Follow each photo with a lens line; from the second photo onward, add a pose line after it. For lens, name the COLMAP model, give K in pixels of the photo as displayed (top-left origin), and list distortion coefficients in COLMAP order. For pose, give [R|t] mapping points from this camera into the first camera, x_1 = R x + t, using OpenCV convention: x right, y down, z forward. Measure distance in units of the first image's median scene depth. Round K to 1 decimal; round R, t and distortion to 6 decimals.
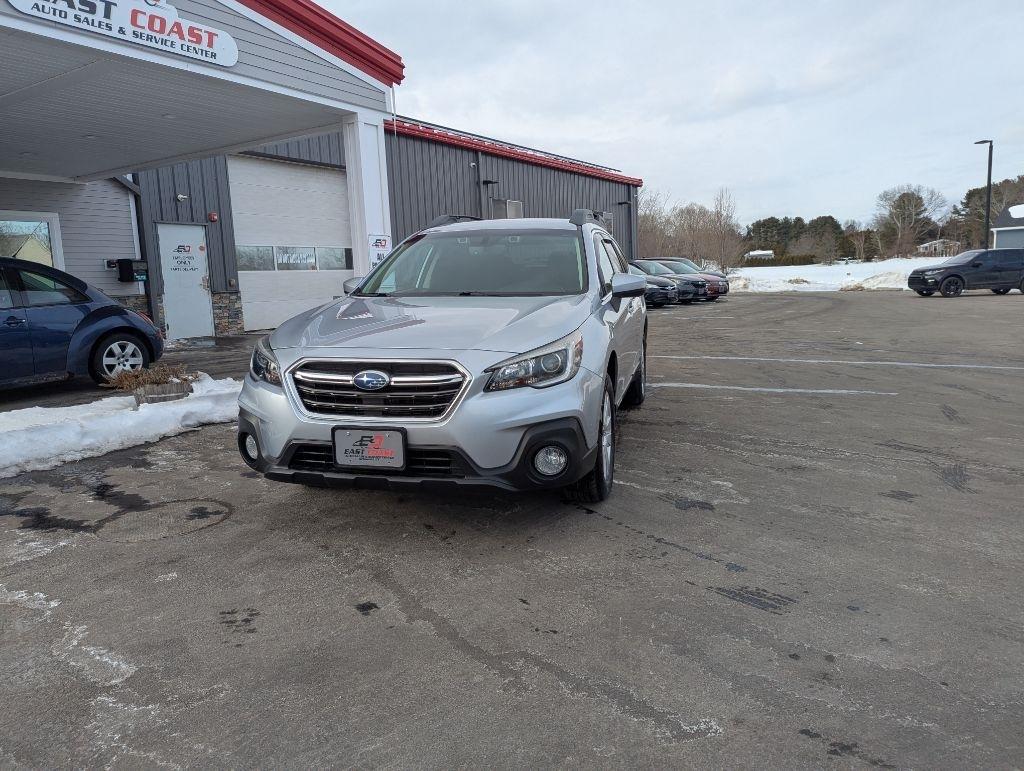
lens RADIAL K [[717.7, 0, 505.2], [0, 717.7, 371.5], [0, 0, 1]] dist [0.059199, -0.051109]
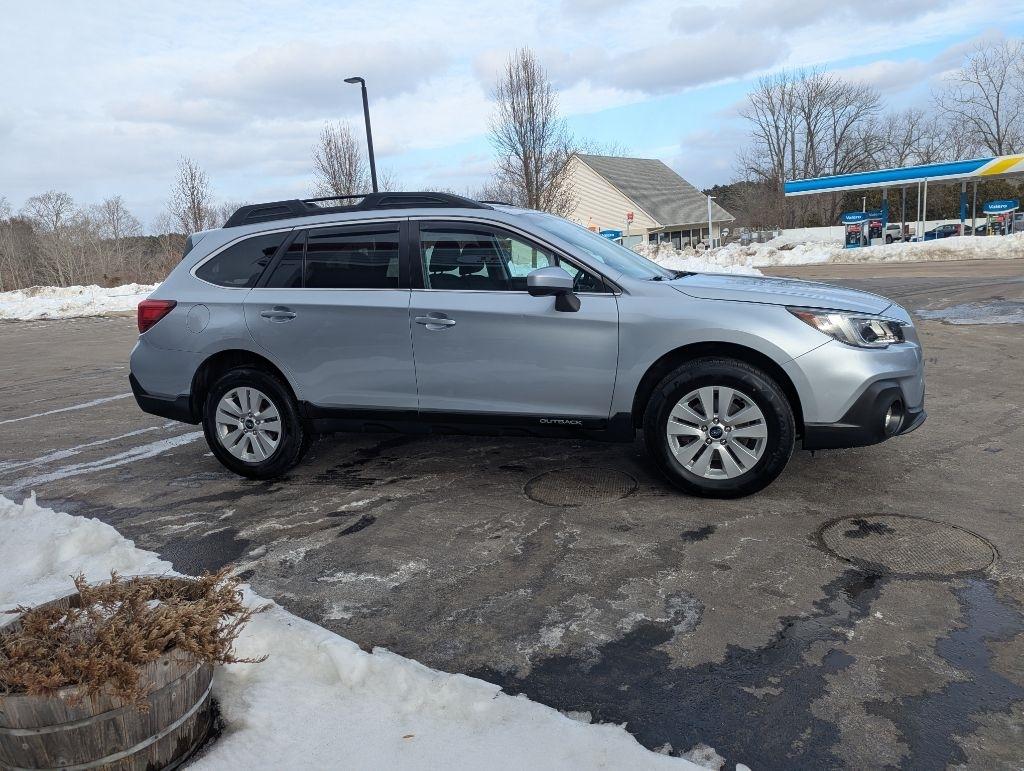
lens RADIAL K [[717.7, 0, 507.1], [0, 717.7, 371.3], [0, 0, 1]] dist [0.059199, -0.051109]
pose [[0.064582, -0.144420, 0.987407, -0.845153], [0.198702, 0.971520, 0.129100, -0.115907], [-0.977930, 0.187863, 0.091439, 0.880337]]
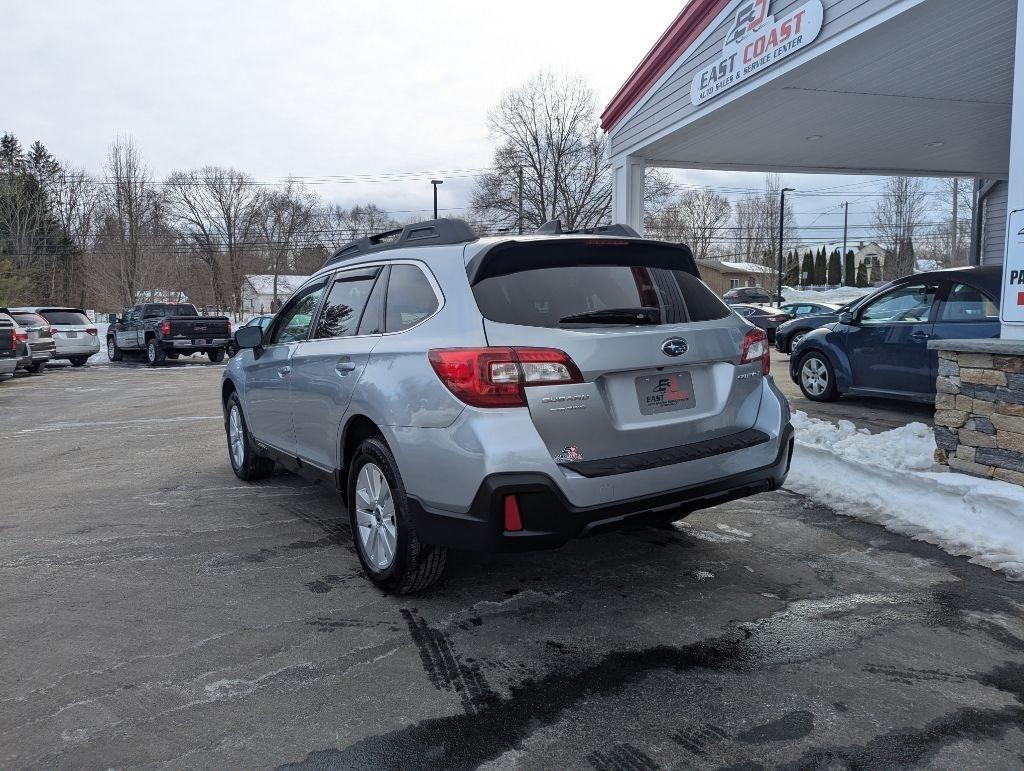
lens RADIAL K [[717.7, 0, 512.4], [0, 717.7, 366.5], [0, 0, 1]] dist [0.059199, -0.051109]
pose [[-0.675104, 0.106615, -0.729978, 0.558390], [-0.052546, 0.980040, 0.191733, -0.243924], [0.735849, 0.167797, -0.656026, 1.606101]]
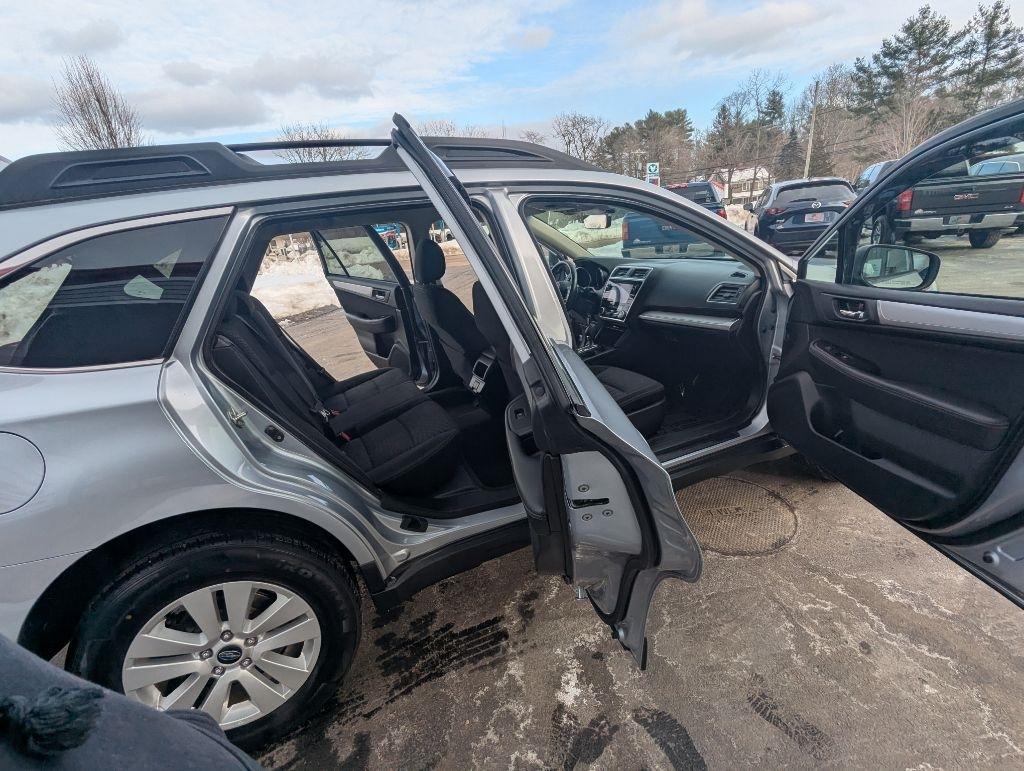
lens RADIAL K [[485.8, 0, 513.0], [0, 485.8, 387.9], [0, 0, 1]] dist [-0.001462, -0.000310]
pose [[-0.624147, -0.168206, 0.762986, -0.337002], [0.222600, 0.897794, 0.380019, -0.193424], [-0.748926, 0.407028, -0.522913, 1.208209]]
